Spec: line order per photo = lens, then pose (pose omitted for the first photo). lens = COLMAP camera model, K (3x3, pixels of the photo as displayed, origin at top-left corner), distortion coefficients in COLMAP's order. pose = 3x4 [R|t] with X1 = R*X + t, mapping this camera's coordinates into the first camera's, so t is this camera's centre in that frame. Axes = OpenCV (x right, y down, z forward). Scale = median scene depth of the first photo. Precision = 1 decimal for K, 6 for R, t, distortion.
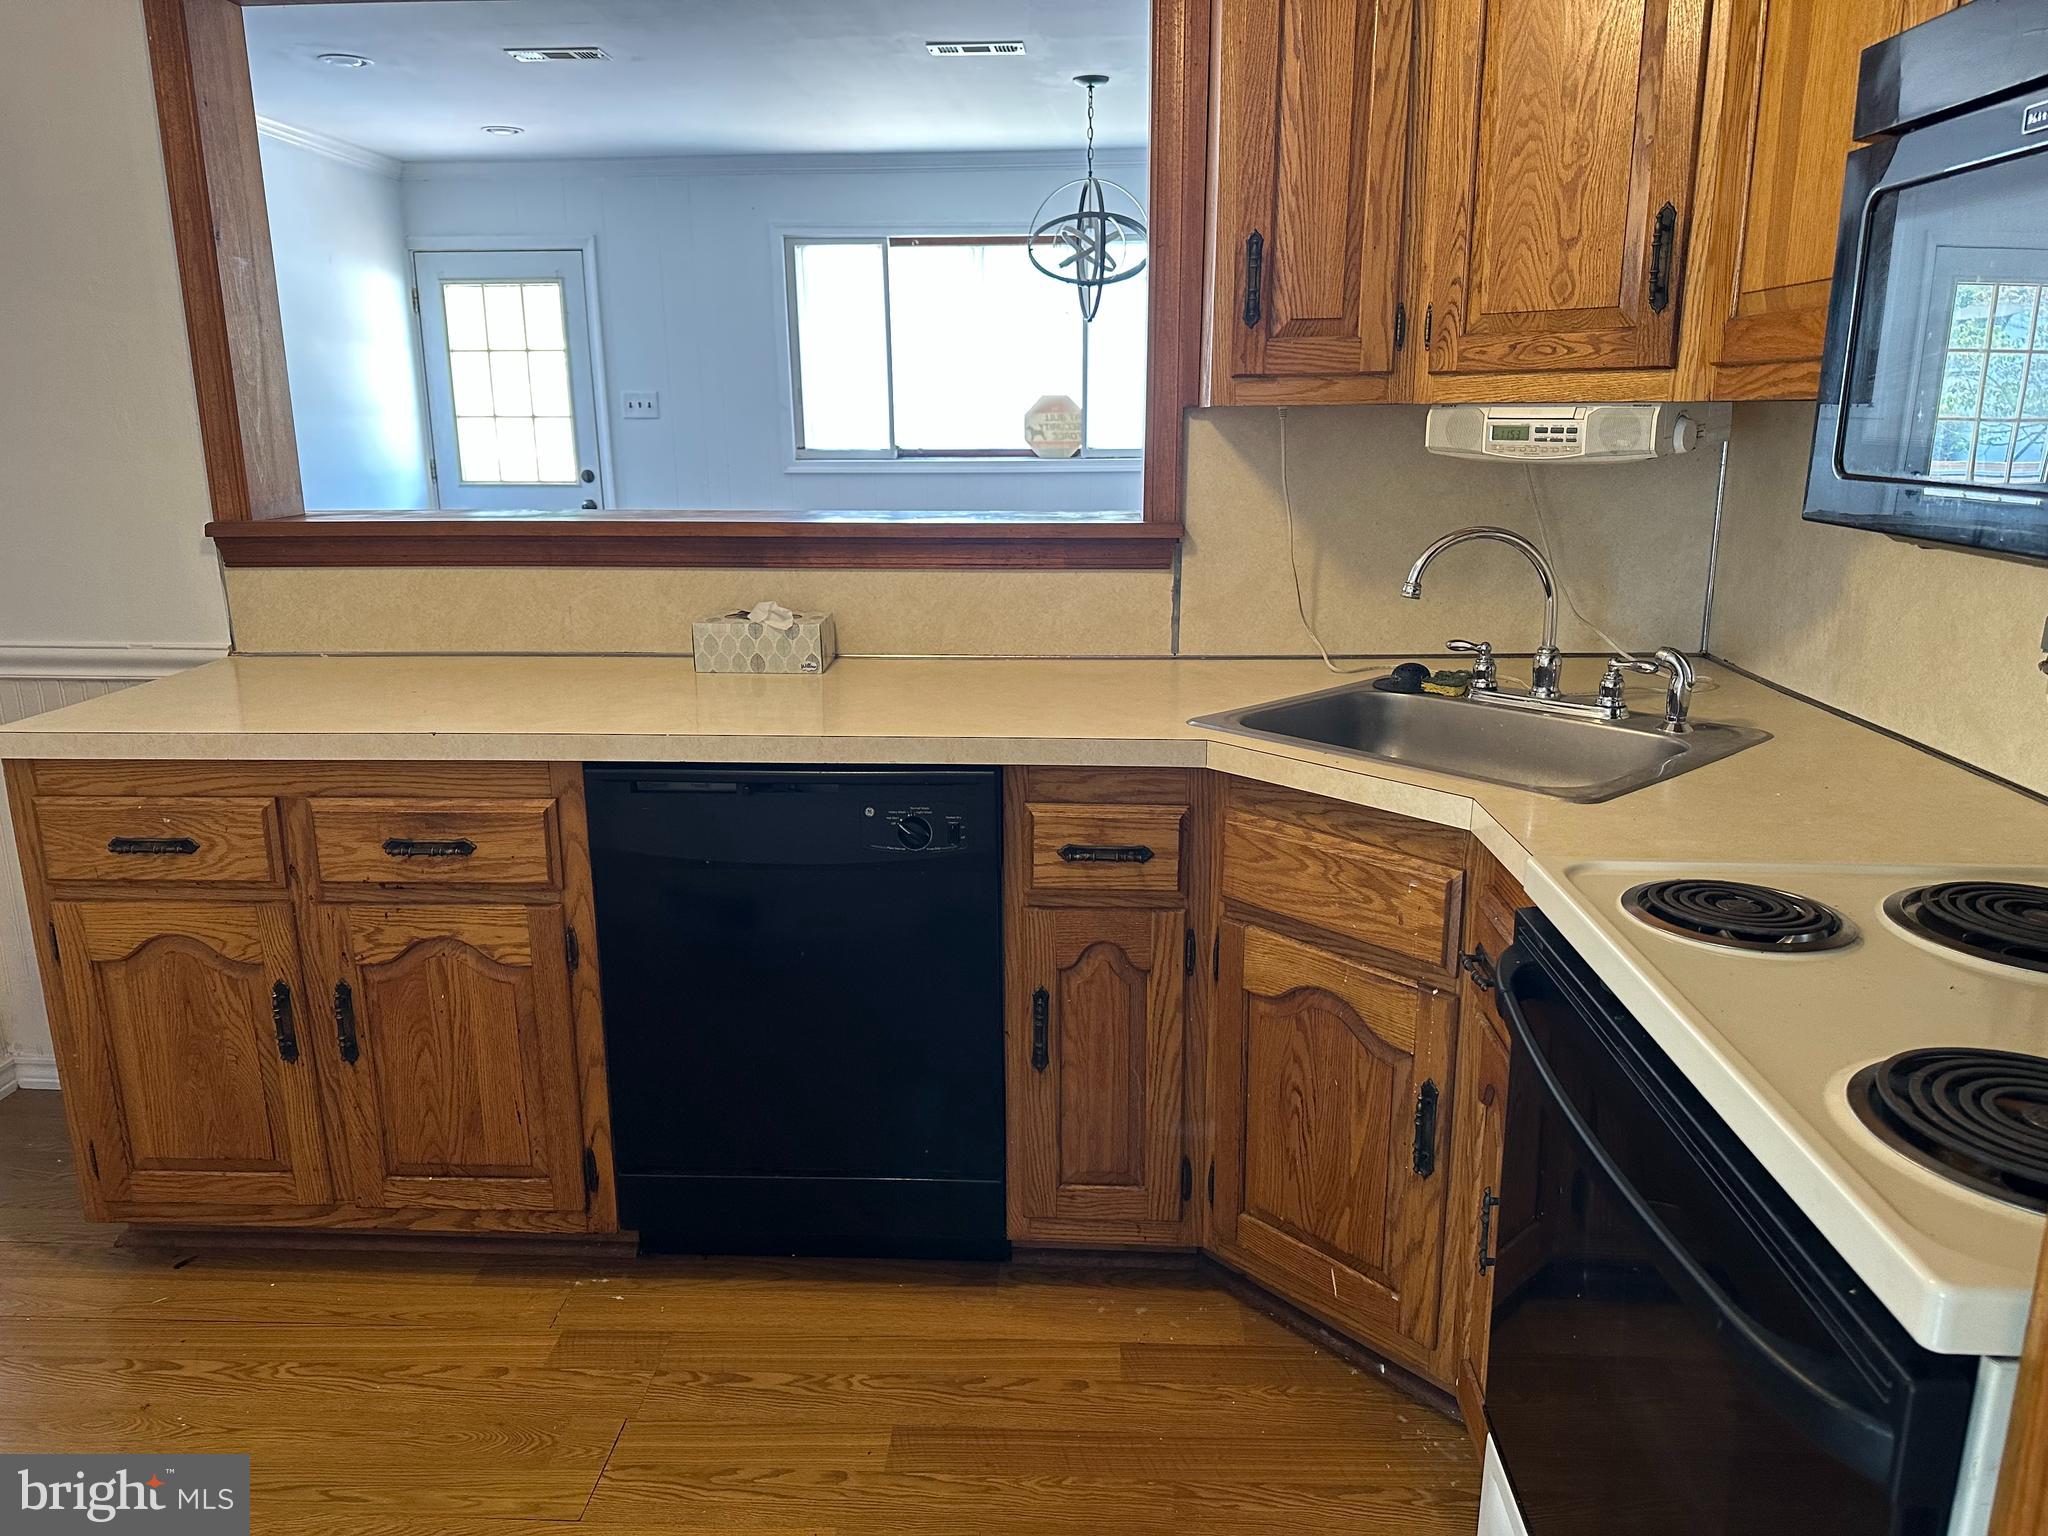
lens RADIAL K [[1465.1, 0, 1016.9], [0, 1465.1, 763.2], [0, 0, 1]] dist [0.061834, -0.026255]
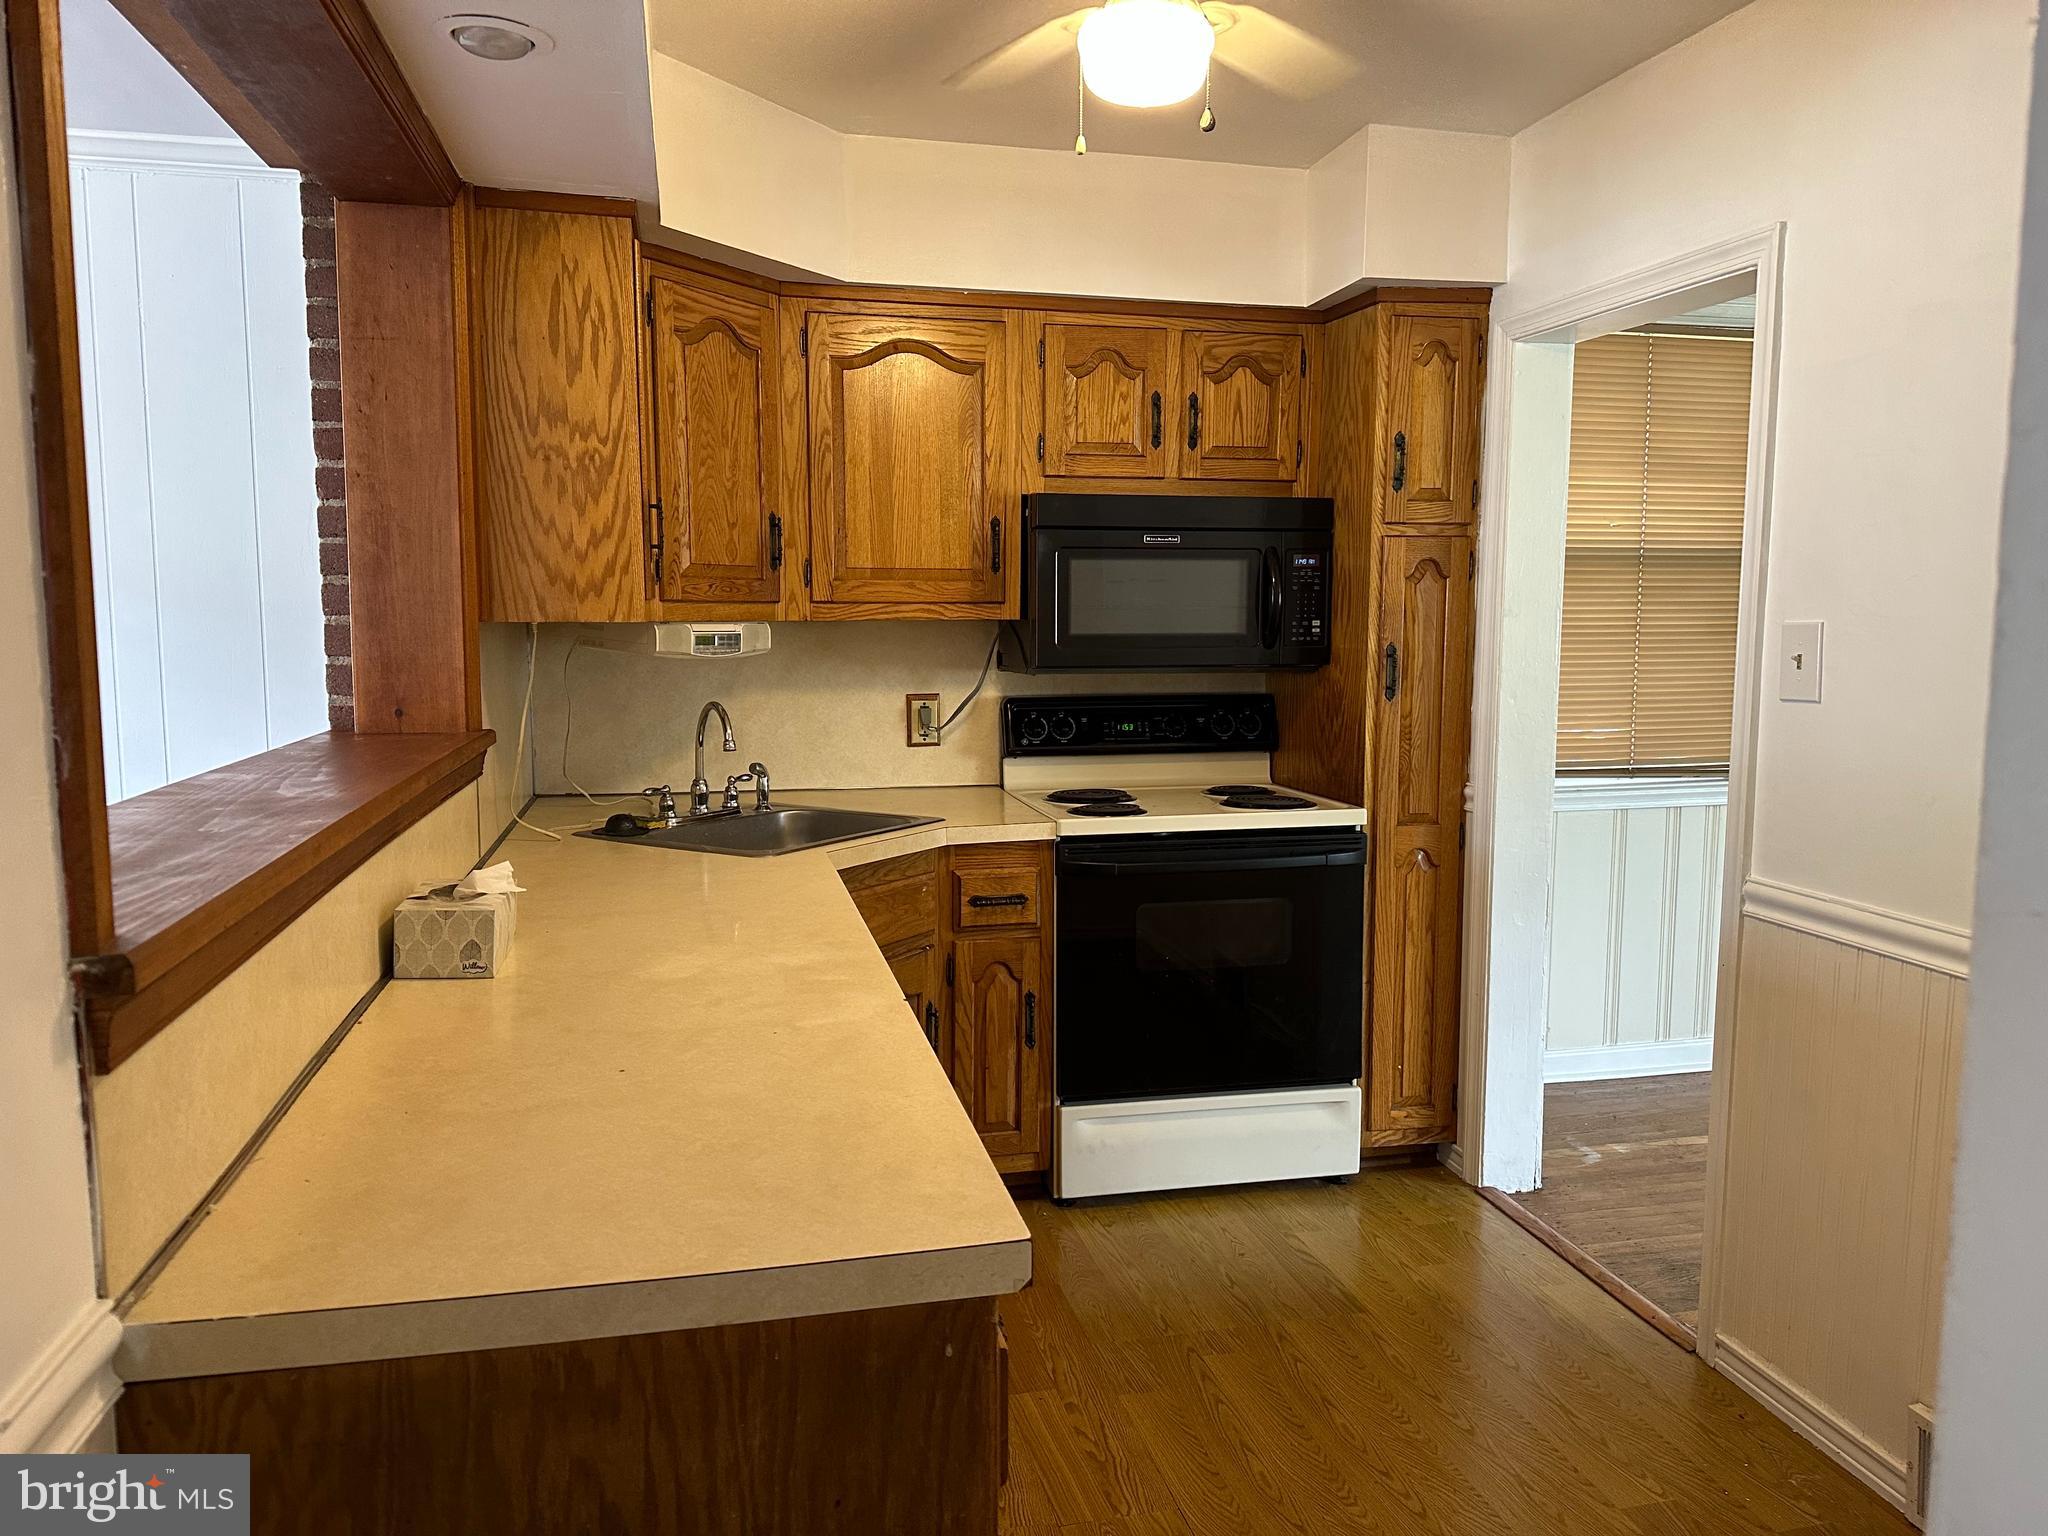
lens RADIAL K [[1465.1, 0, 1023.8], [0, 1465.1, 769.1], [0, 0, 1]] dist [0.061834, -0.026255]
pose [[-0.277269, -0.106877, 0.954829, -1.221654], [0.229932, 0.957535, 0.173949, -0.288252], [-0.932874, 0.267777, -0.240920, 1.110723]]
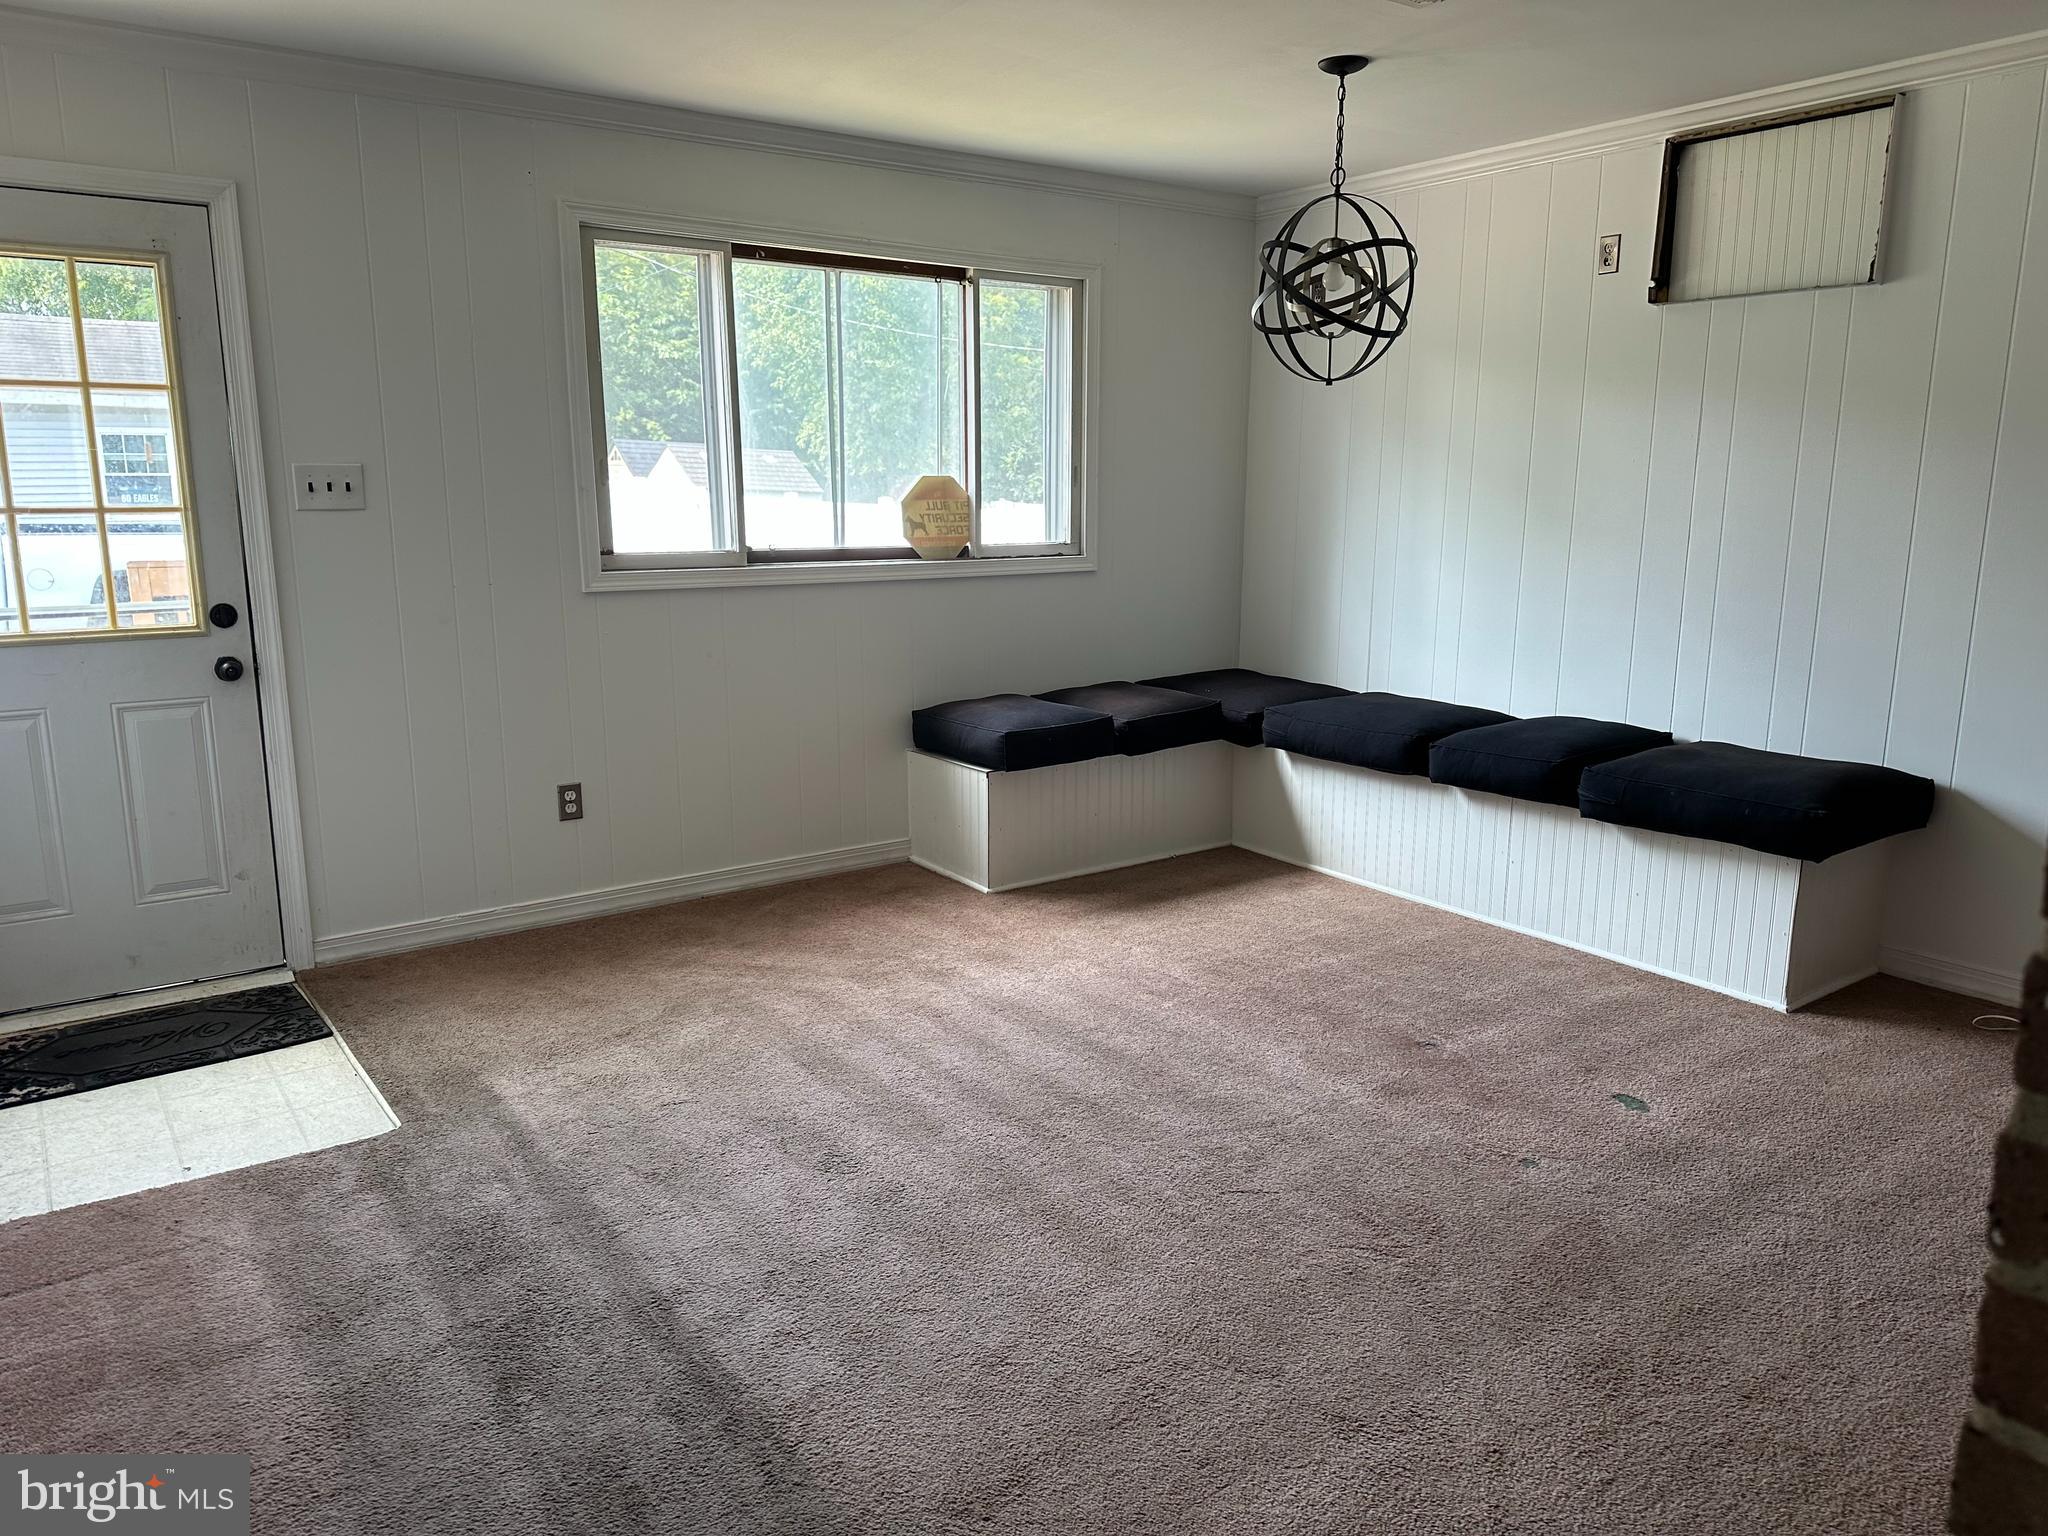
lens RADIAL K [[1465.1, 0, 1027.6], [0, 1465.1, 775.2], [0, 0, 1]] dist [0.061834, -0.026255]
pose [[0.737752, -0.124990, 0.663400, -0.453361], [0.153855, 0.987979, 0.015045, -0.101493], [-0.657305, 0.090968, 0.748114, 0.412934]]
